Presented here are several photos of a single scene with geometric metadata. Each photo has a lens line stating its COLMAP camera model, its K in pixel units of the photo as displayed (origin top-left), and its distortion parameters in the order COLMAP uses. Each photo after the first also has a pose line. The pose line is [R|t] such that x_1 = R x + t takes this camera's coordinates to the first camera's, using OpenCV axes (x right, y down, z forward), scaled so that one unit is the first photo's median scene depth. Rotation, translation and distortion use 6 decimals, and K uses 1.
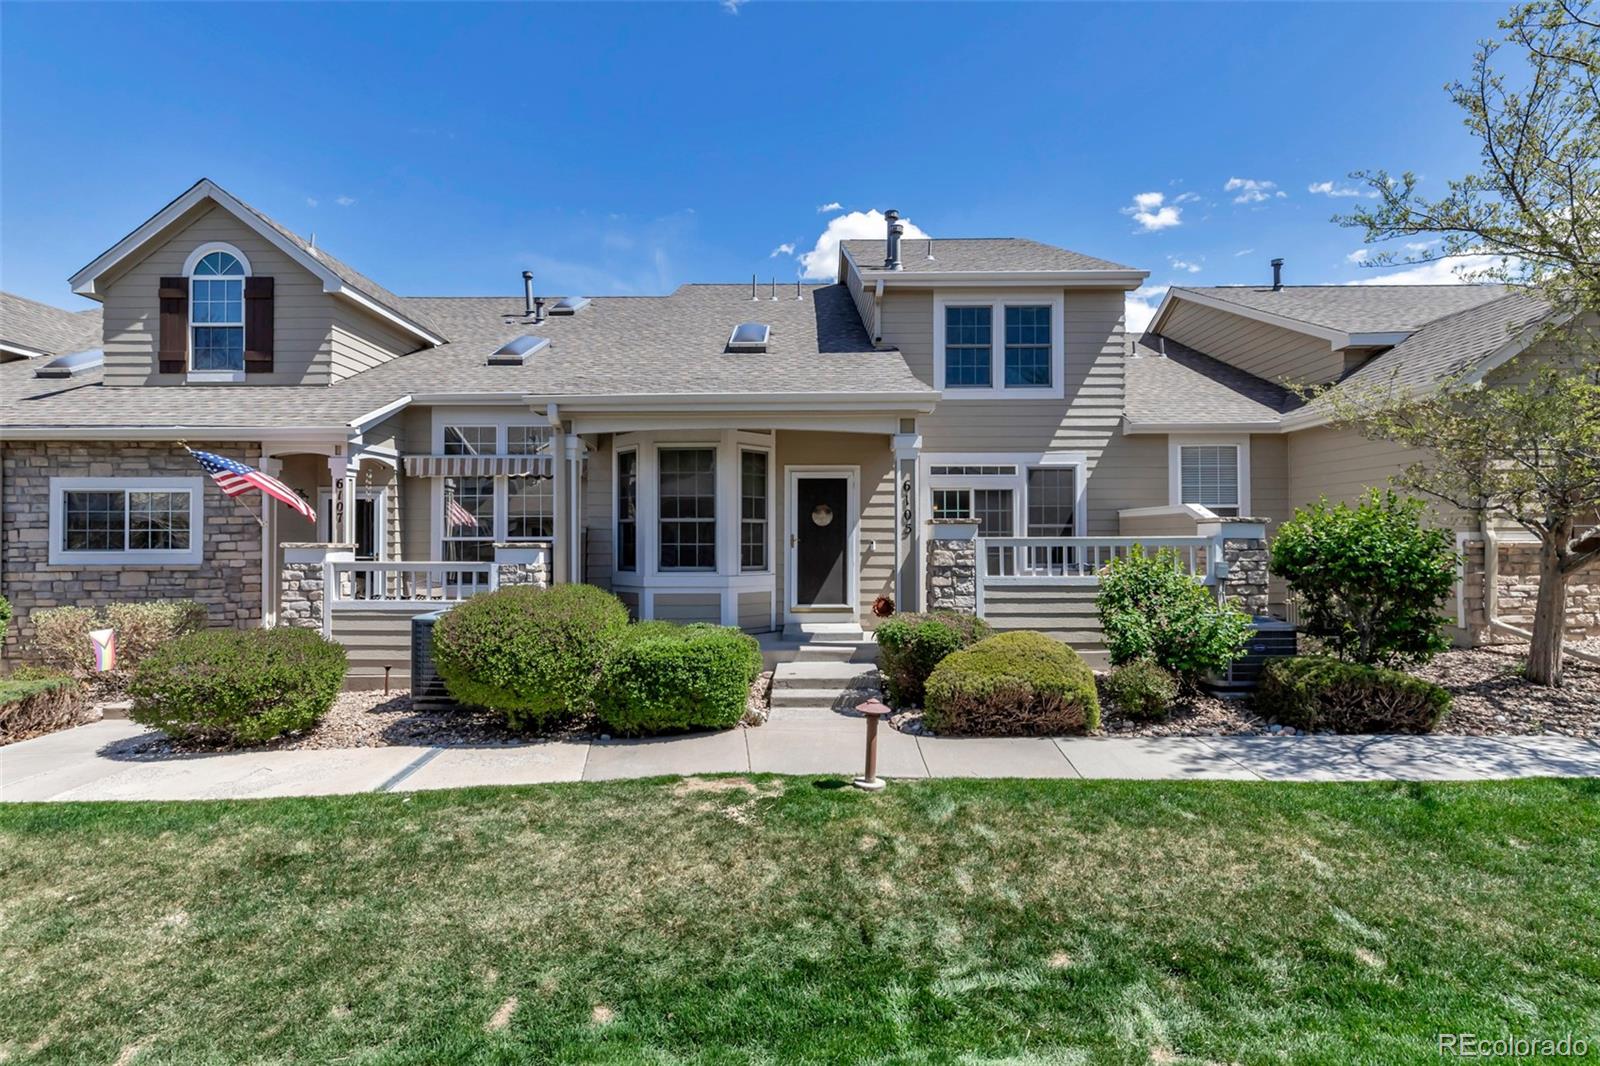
lens RADIAL K [[732.5, 0, 800.0], [0, 732.5, 533.0], [0, 0, 1]] dist [0.004563, -0.000048]
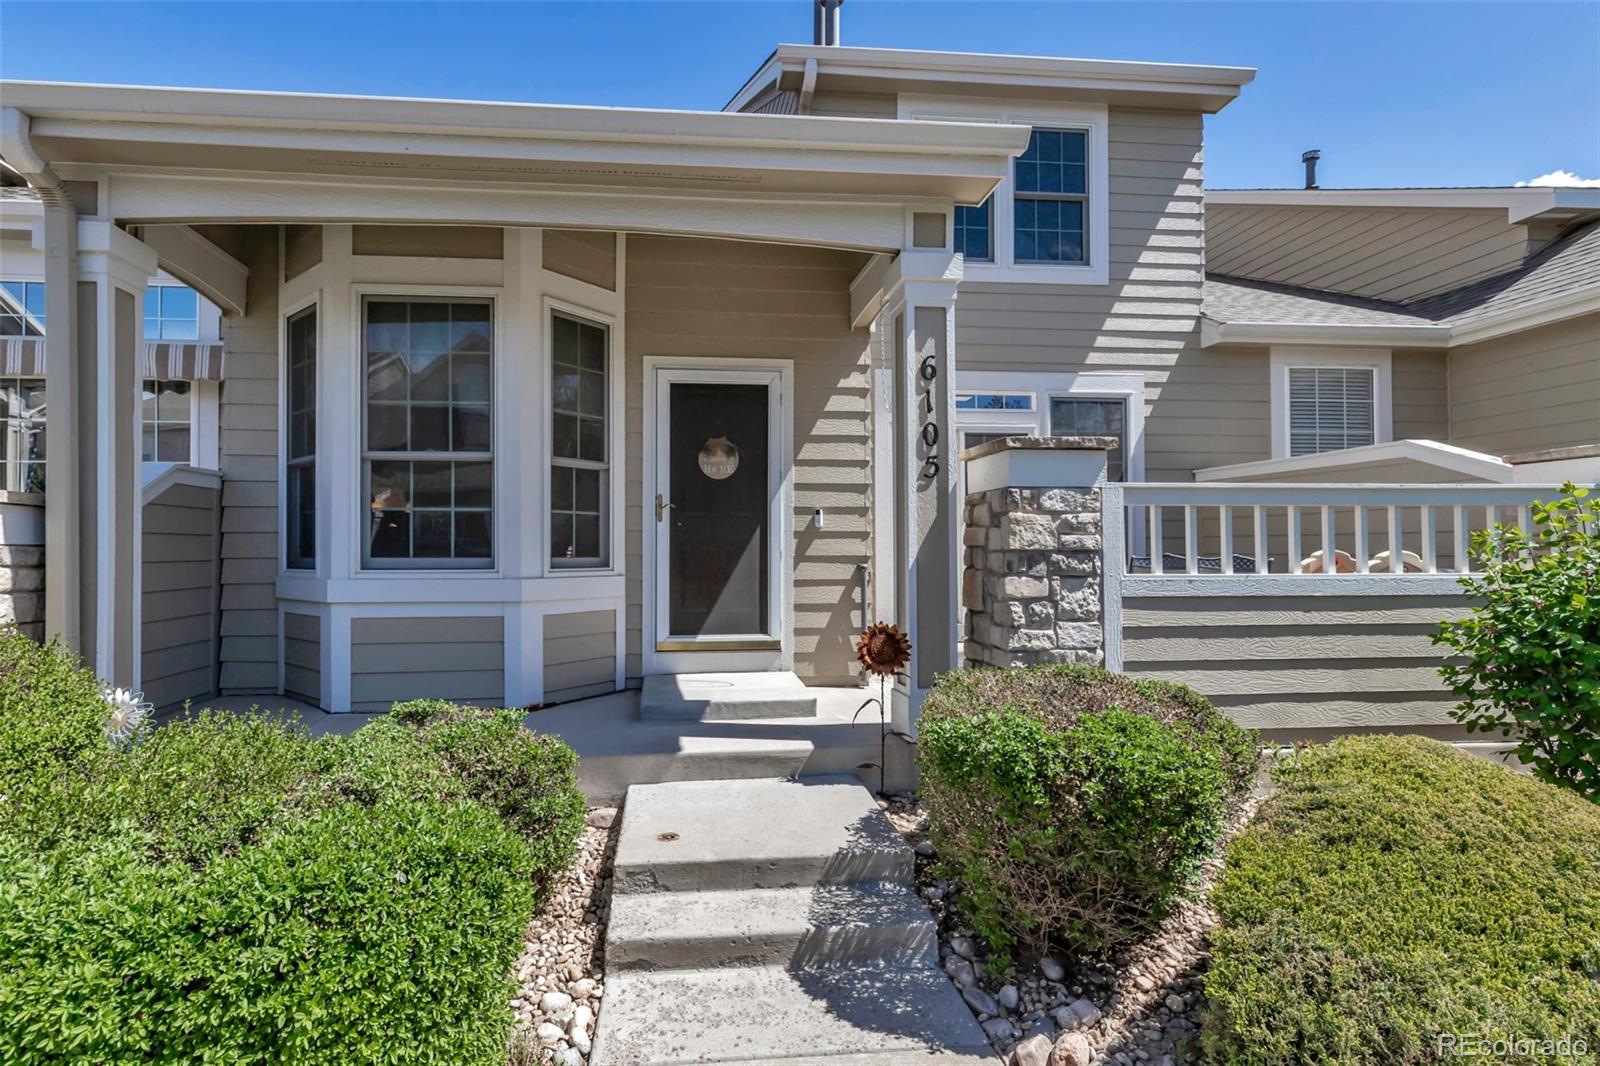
lens RADIAL K [[741.5, 0, 726.2], [0, 741.5, 542.8], [0, 0, 1]] dist [0.003733, 0.000030]
pose [[0.995307, 0.001641, 0.096752, -0.013913], [-0.001854, 0.999996, 0.002110, 0.033466], [-0.096748, -0.002280, 0.995306, 0.495962]]
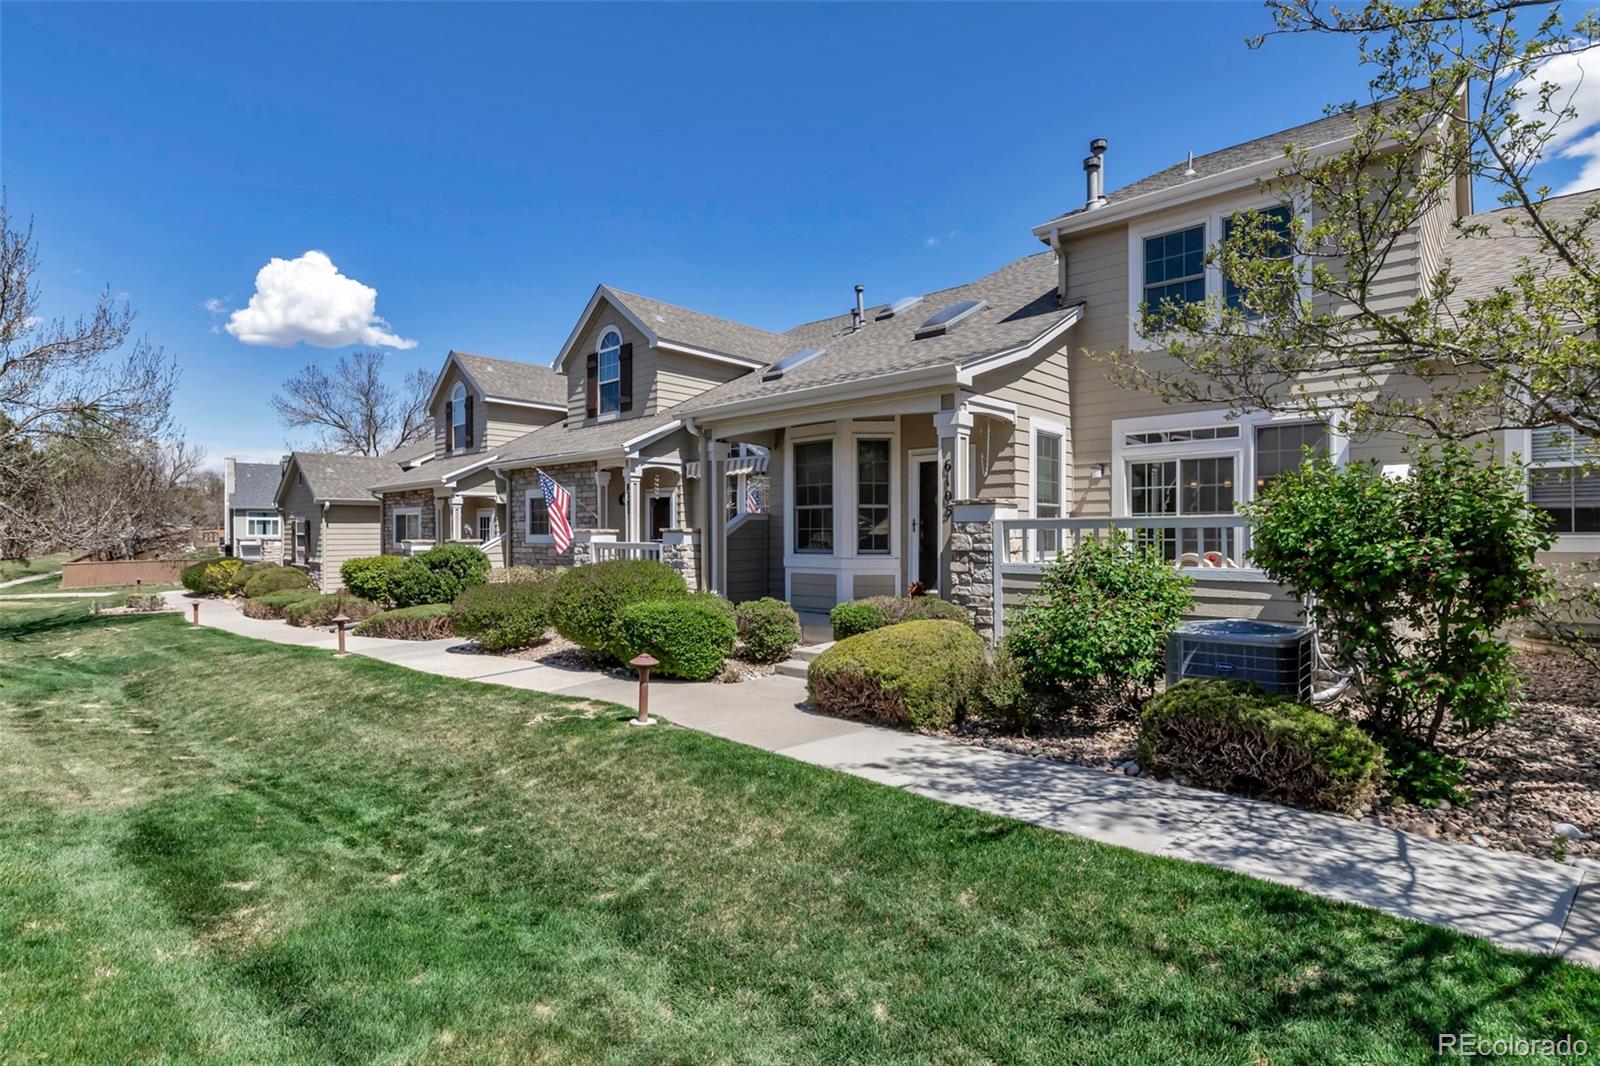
lens RADIAL K [[774.5, 0, 800.0], [0, 774.5, 533.0], [0, 0, 1]] dist [-0.004808, -0.000177]
pose [[0.742477, -0.000925, -0.669871, 0.582452], [0.010386, 0.999895, 0.010130, 0.008946], [0.669791, -0.014479, 0.742408, 0.111852]]
